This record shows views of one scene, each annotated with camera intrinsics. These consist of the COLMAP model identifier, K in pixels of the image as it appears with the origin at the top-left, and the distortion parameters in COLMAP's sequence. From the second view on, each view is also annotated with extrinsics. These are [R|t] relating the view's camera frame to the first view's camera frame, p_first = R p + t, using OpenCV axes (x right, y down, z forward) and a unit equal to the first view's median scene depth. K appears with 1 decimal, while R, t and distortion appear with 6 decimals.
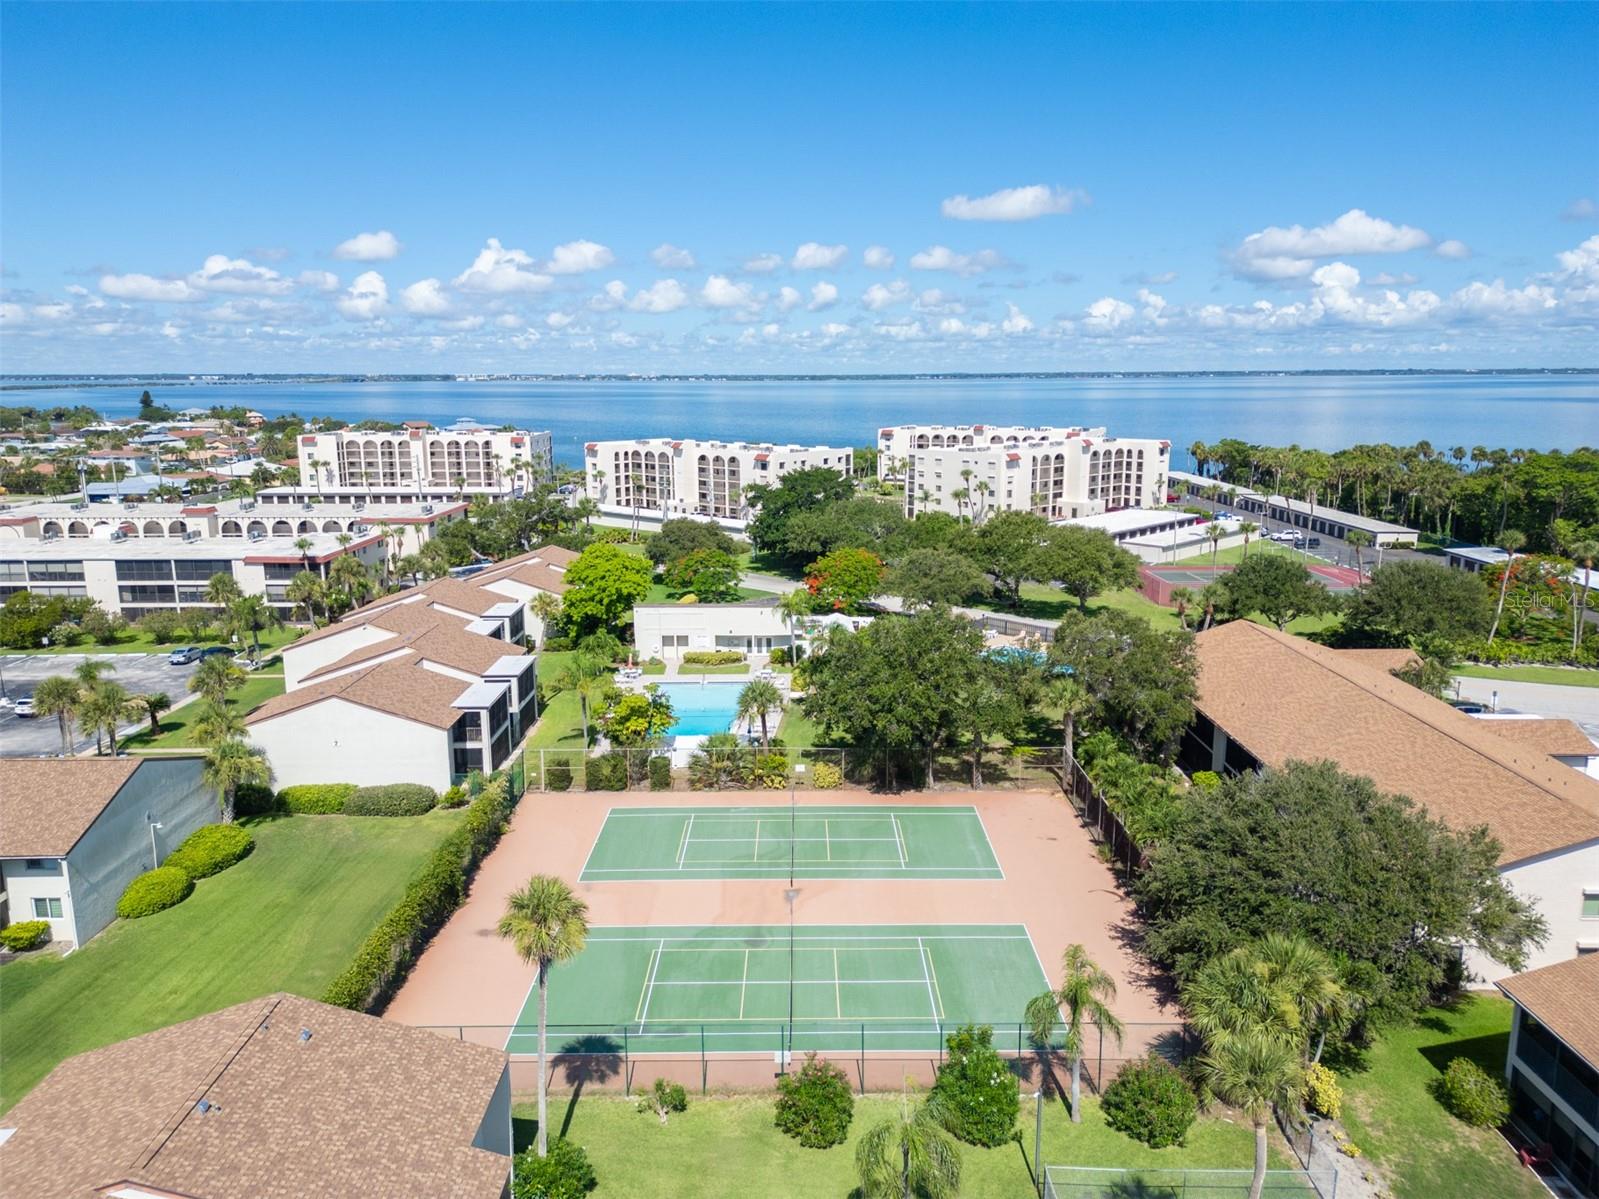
lens RADIAL K [[1115.4, 0, 799.5], [0, 1115.4, 599.5], [0, 0, 1]] dist [0.098348, -0.109340]
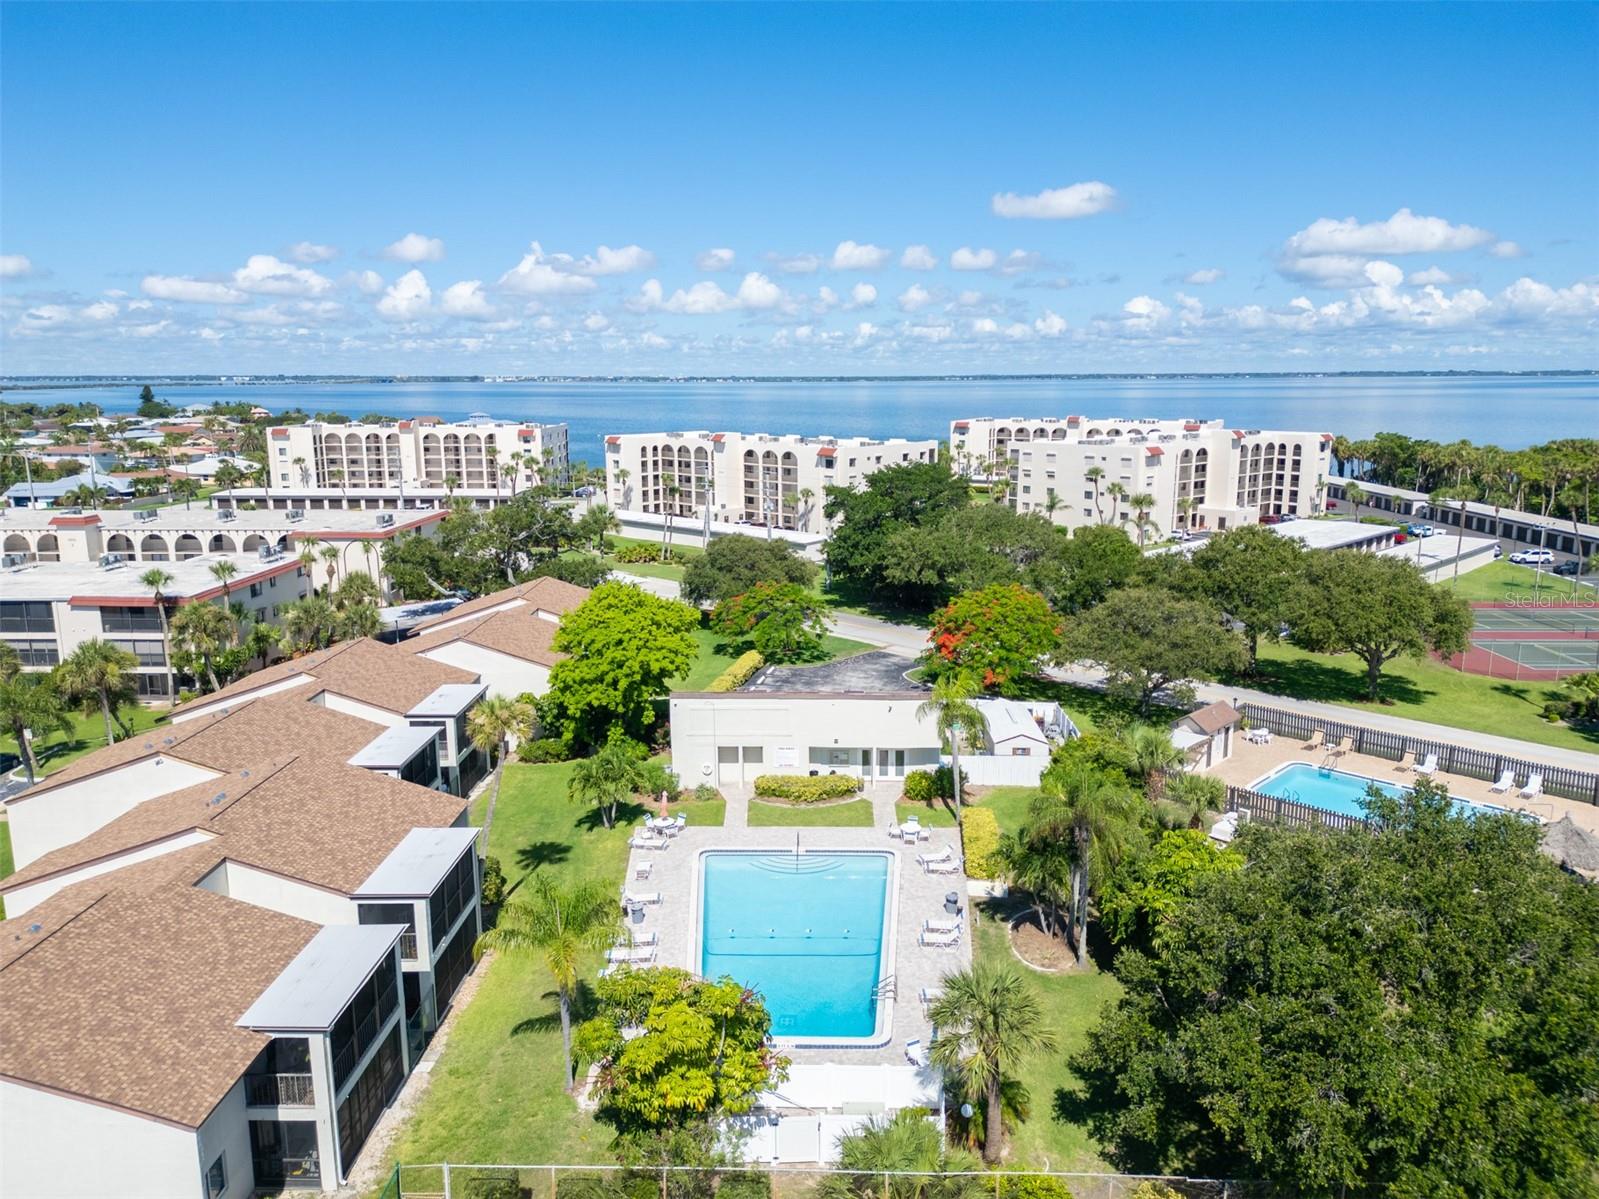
lens RADIAL K [[1115.4, 0, 799.5], [0, 1115.4, 599.5], [0, 0, 1]] dist [0.098348, -0.109340]
pose [[0.999722, 0.005208, -0.023000, -0.031398], [-0.005249, 0.999985, -0.001725, -0.020093], [0.022990, 0.001846, 0.999734, 0.194129]]
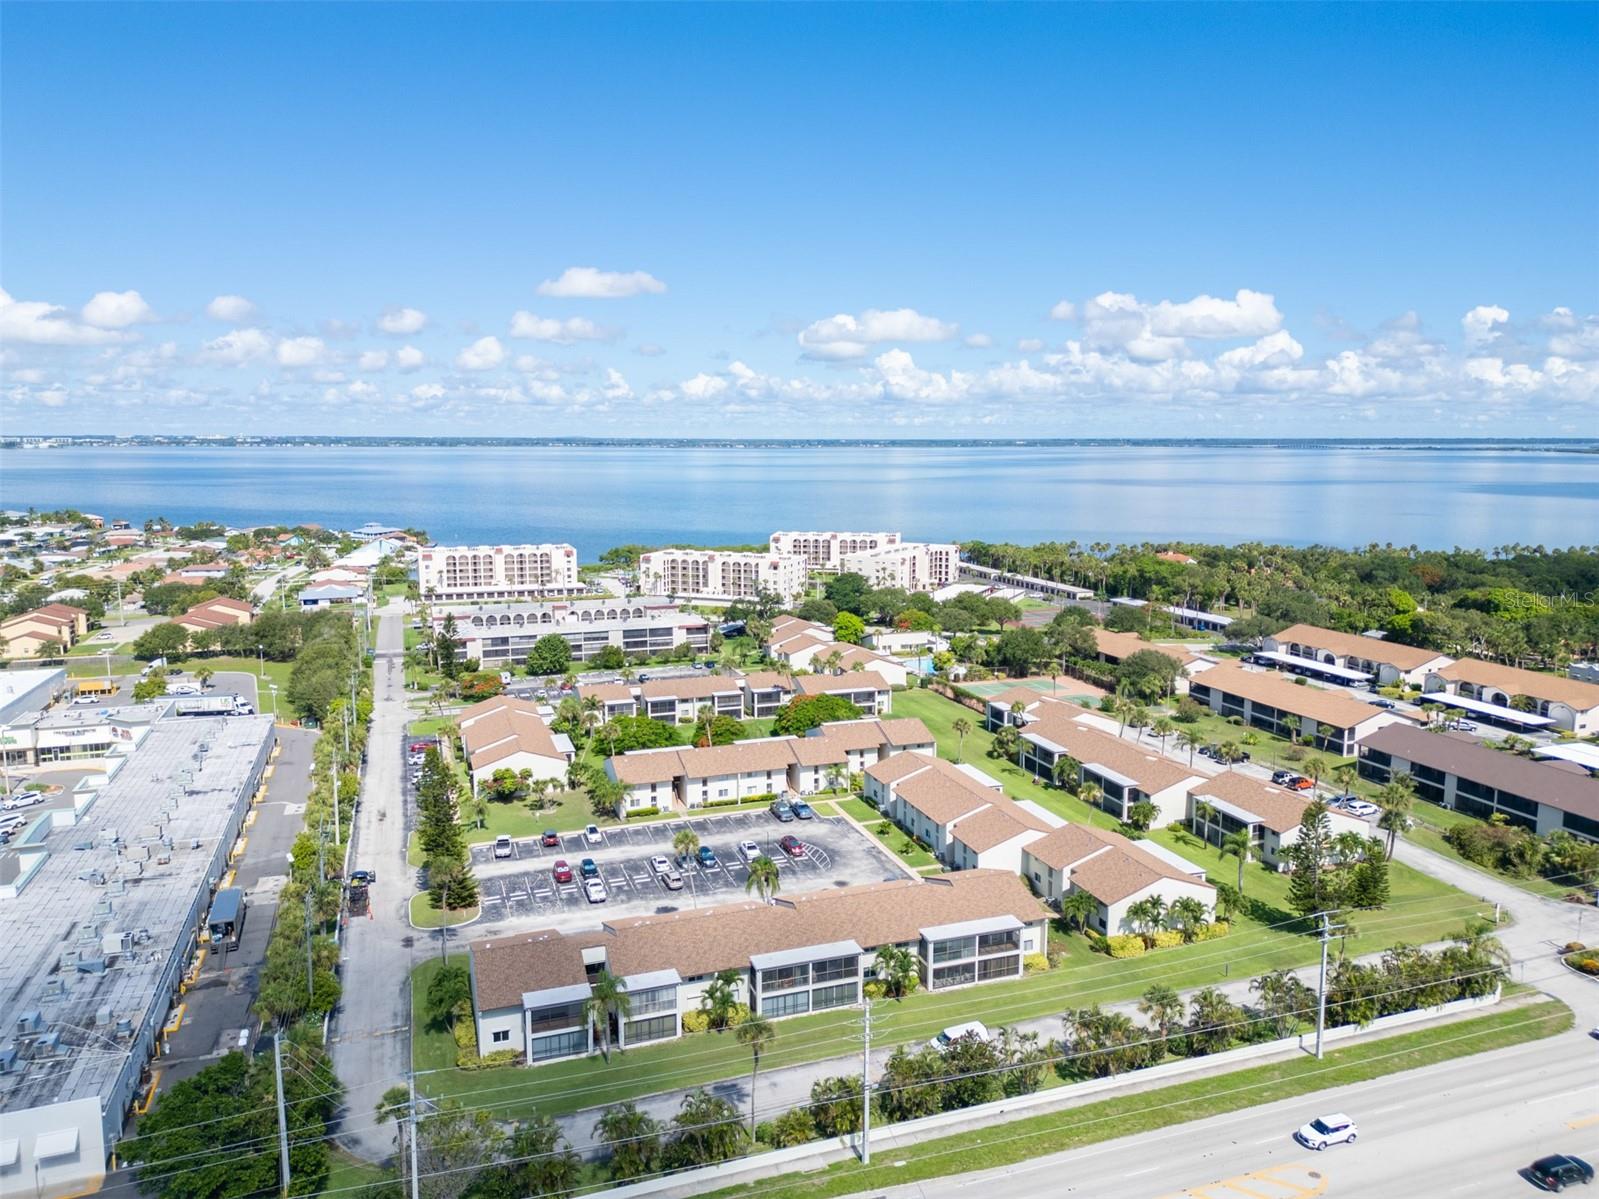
lens RADIAL K [[1115.4, 0, 799.5], [0, 1115.4, 599.5], [0, 0, 1]] dist [0.098348, -0.109340]
pose [[0.940938, -0.042422, 0.335910, -0.555407], [0.061036, 0.997119, -0.045045, 0.014292], [-0.333031, 0.062887, 0.940816, -0.653098]]
